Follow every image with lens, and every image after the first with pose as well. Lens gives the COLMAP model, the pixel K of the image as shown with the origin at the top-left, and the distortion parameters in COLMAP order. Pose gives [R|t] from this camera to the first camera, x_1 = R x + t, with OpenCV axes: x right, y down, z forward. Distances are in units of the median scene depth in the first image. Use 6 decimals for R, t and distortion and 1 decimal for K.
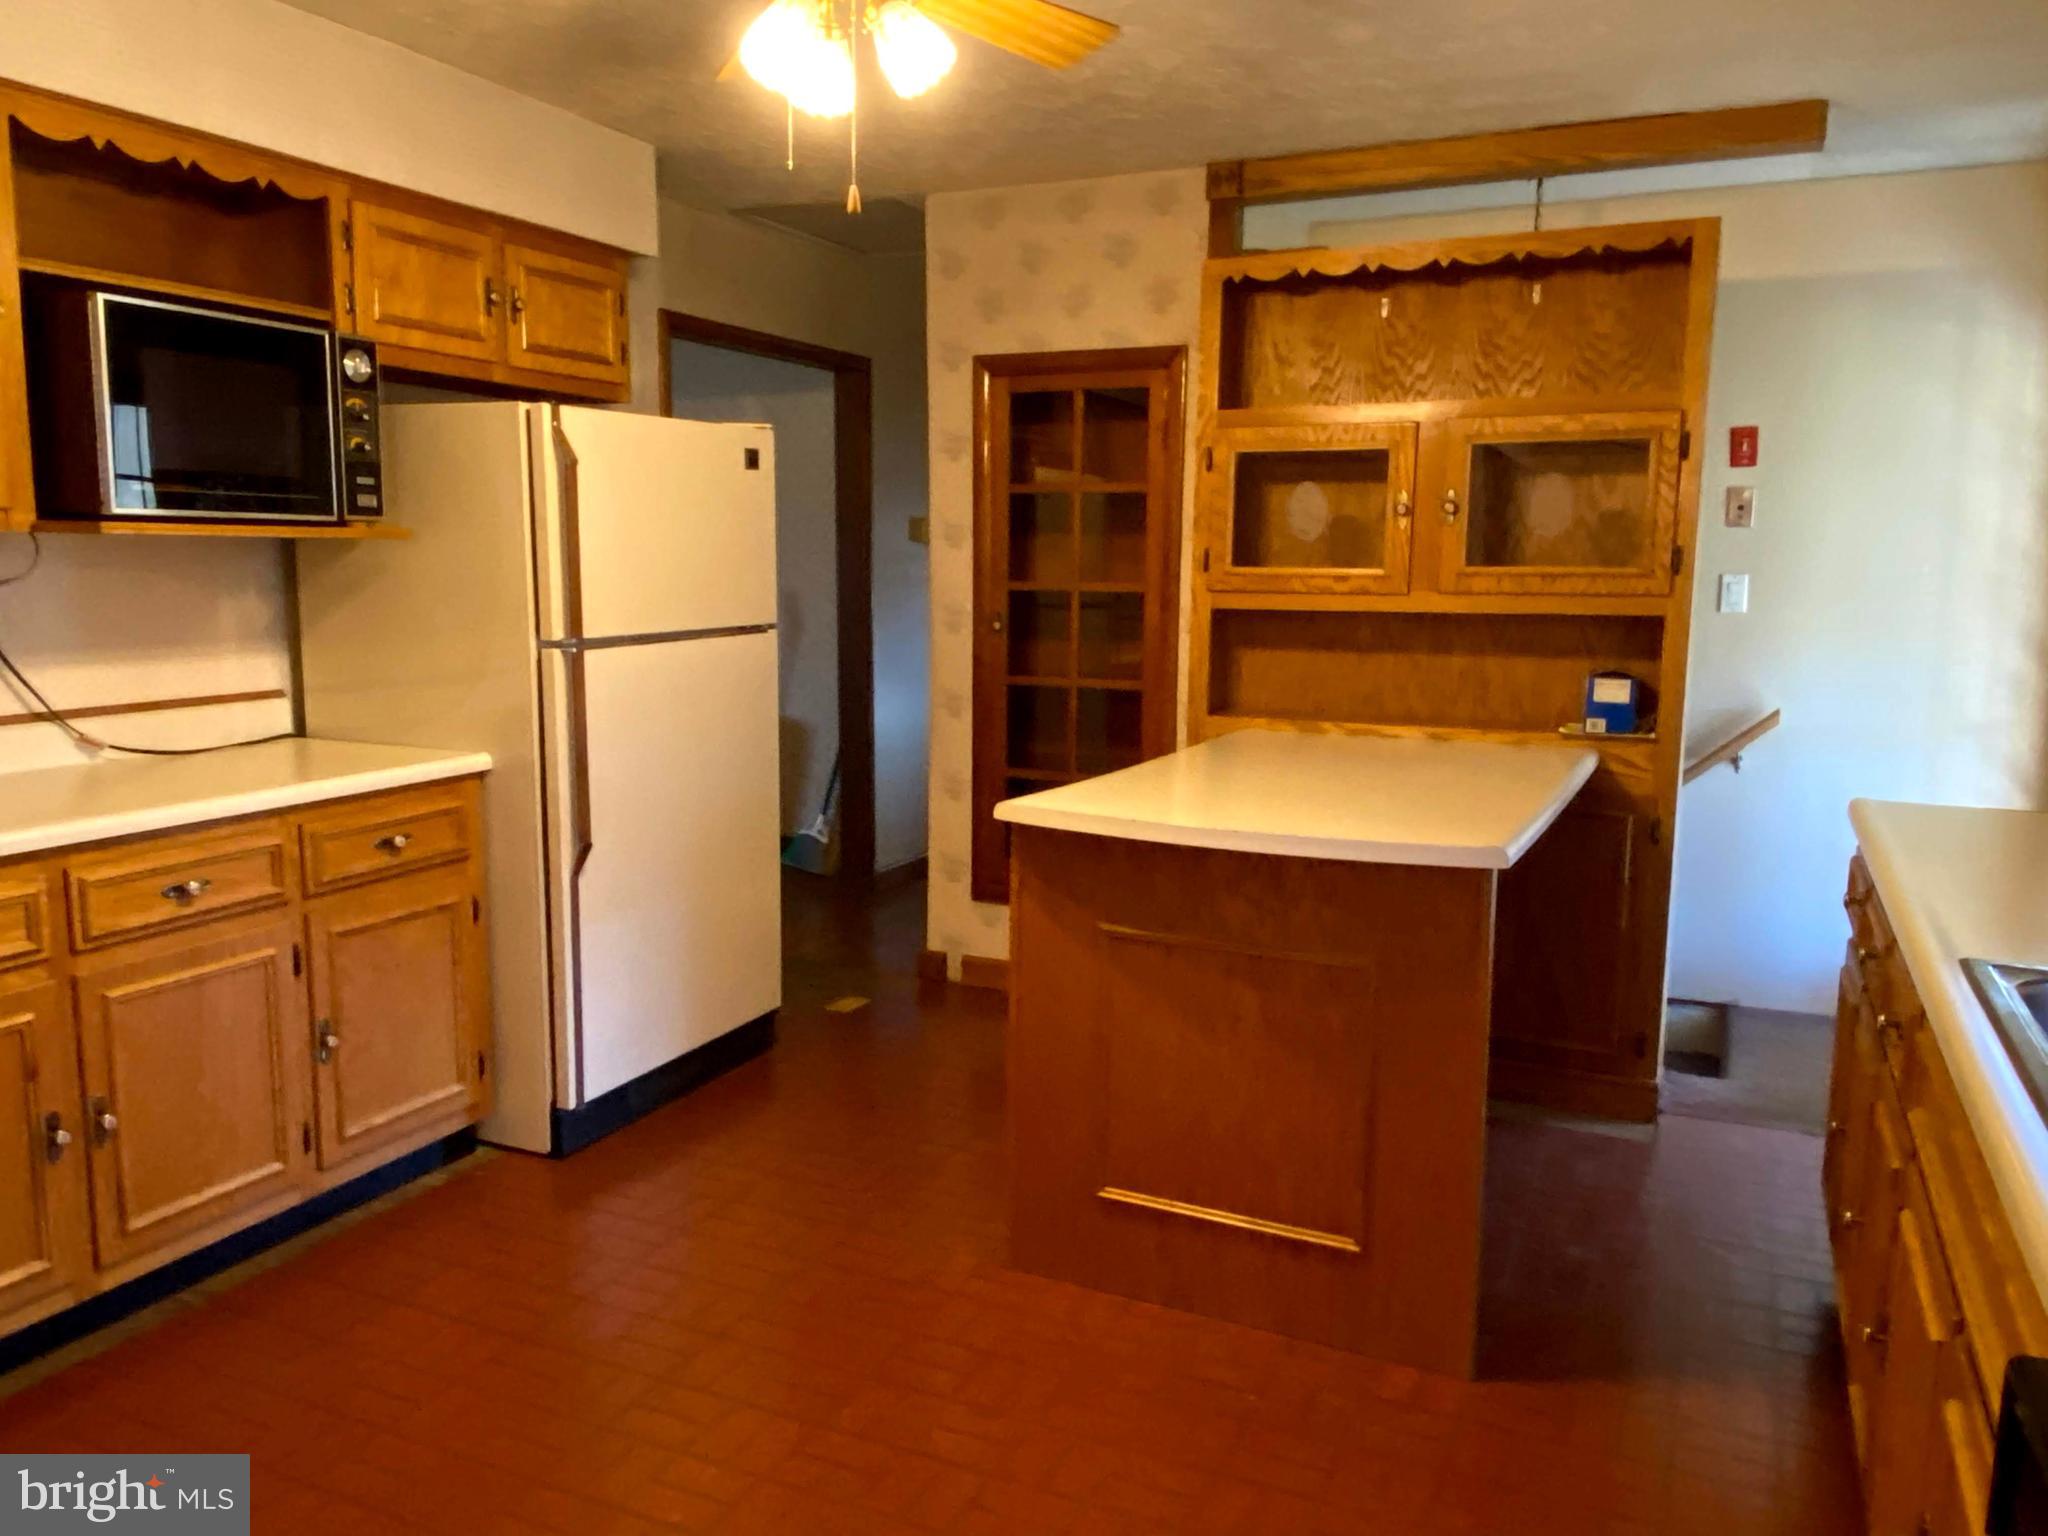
lens RADIAL K [[1519.9, 0, 1020.3], [0, 1519.9, 759.1], [0, 0, 1]] dist [0.104282, -0.138230]
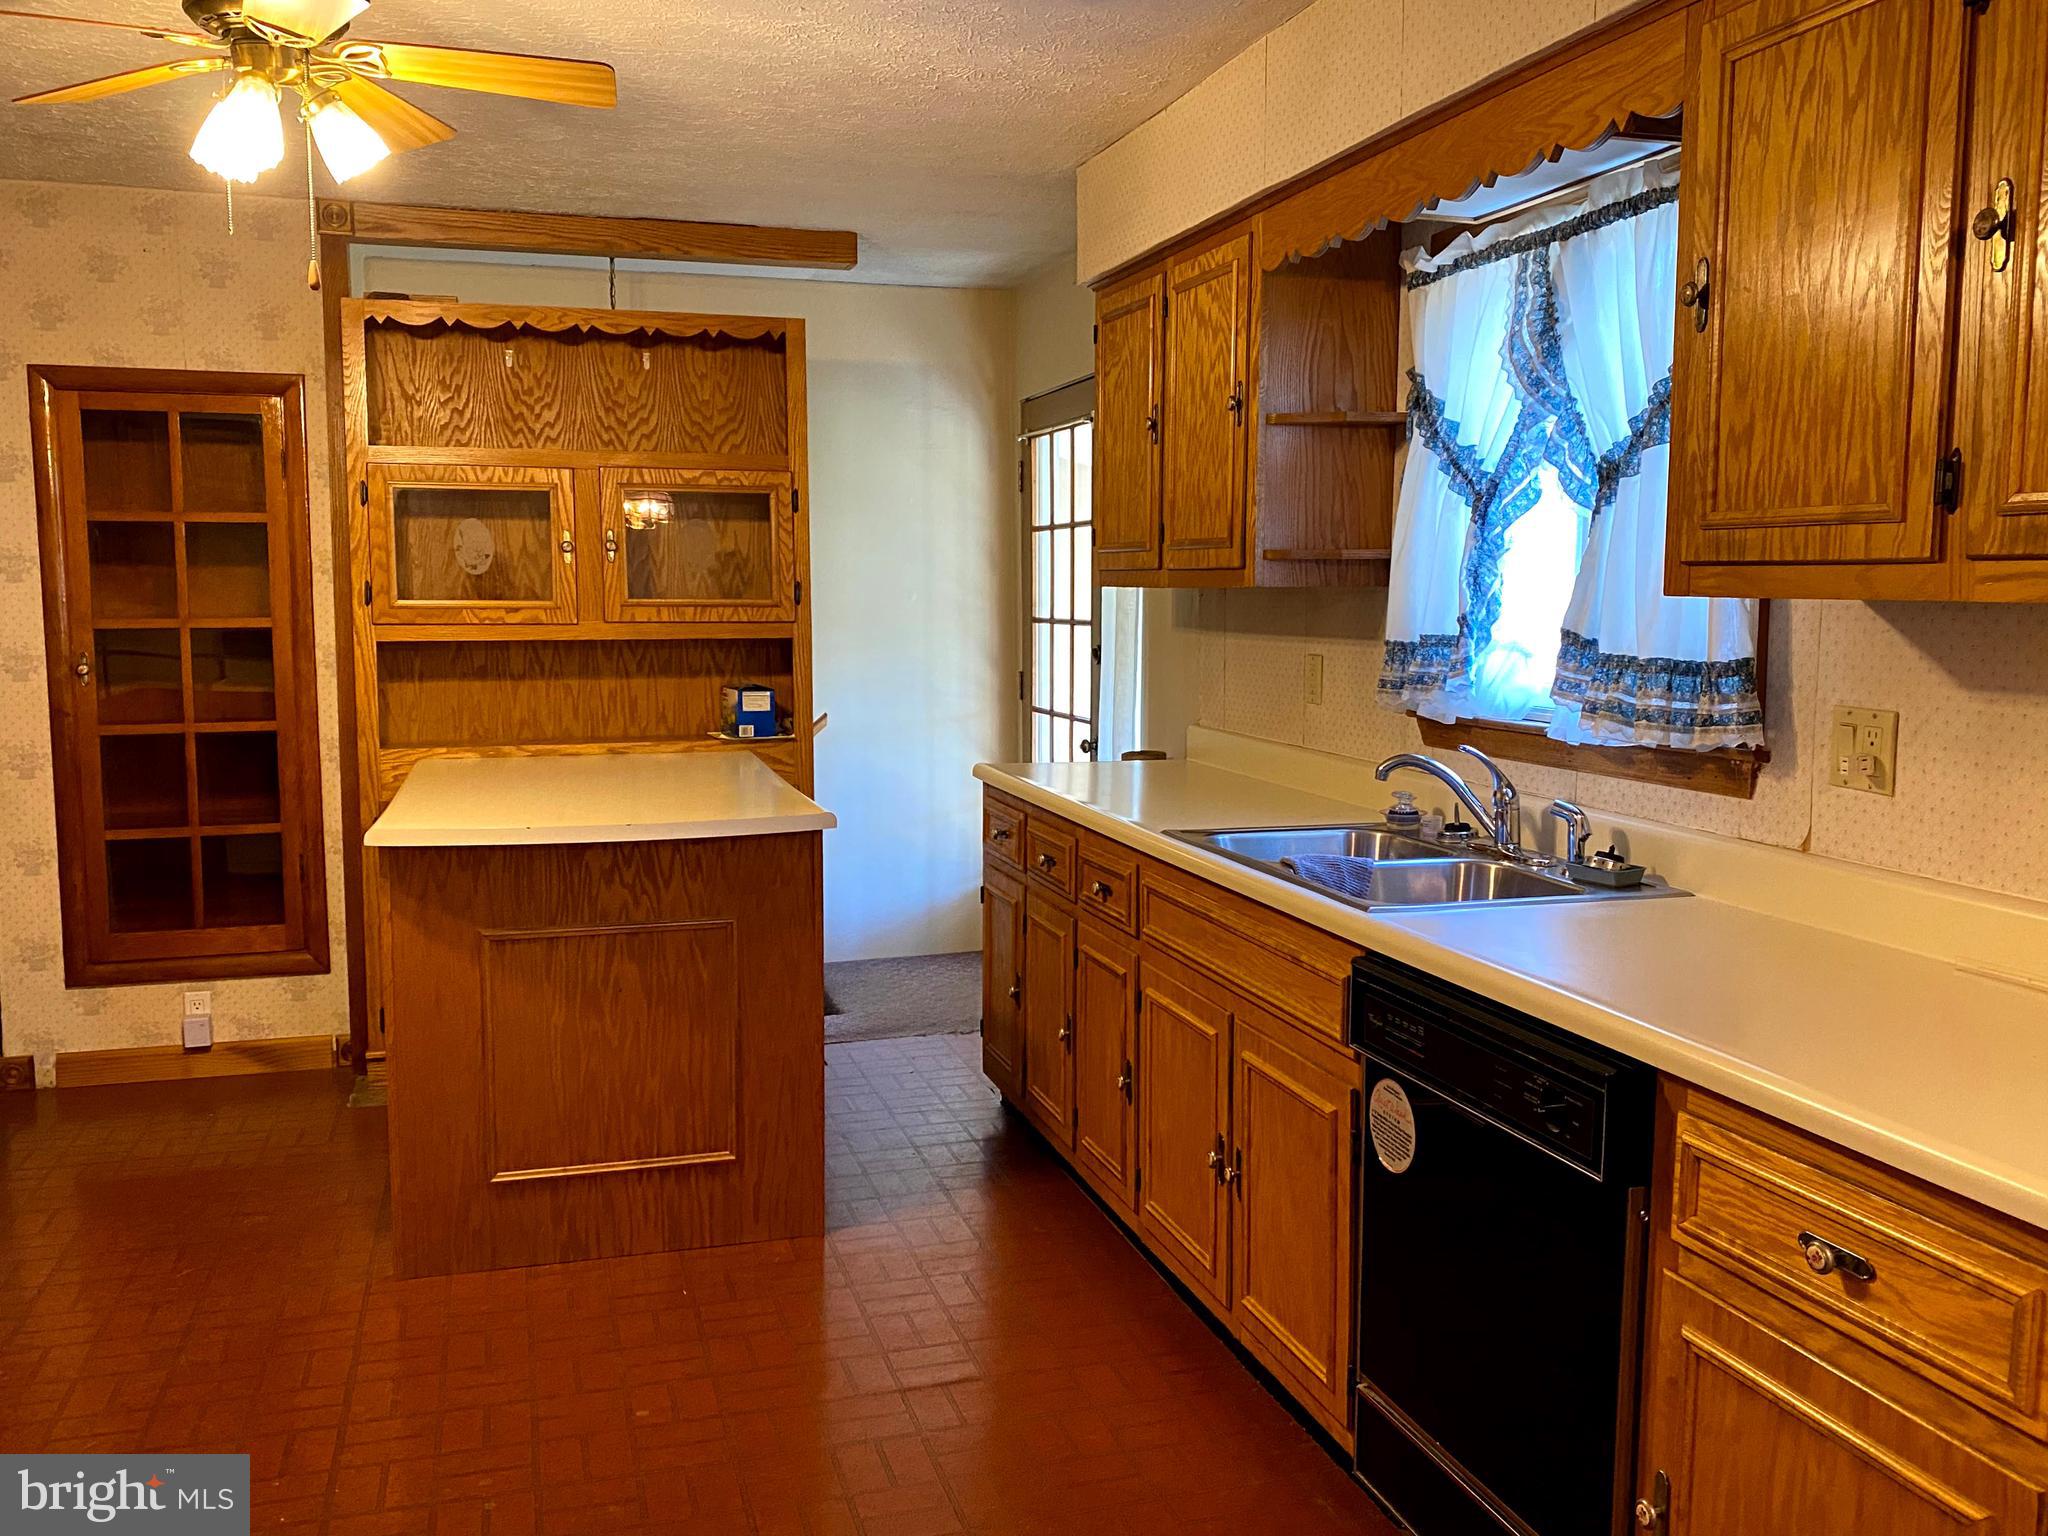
lens RADIAL K [[1737.5, 0, 1020.7], [0, 1737.5, 765.8], [0, 0, 1]] dist [0.113744, -0.184063]
pose [[0.749689, -0.077945, 0.657184, -0.334630], [0.095146, 0.995418, 0.009523, 0.011508], [-0.654915, 0.055389, 0.753670, -0.144366]]
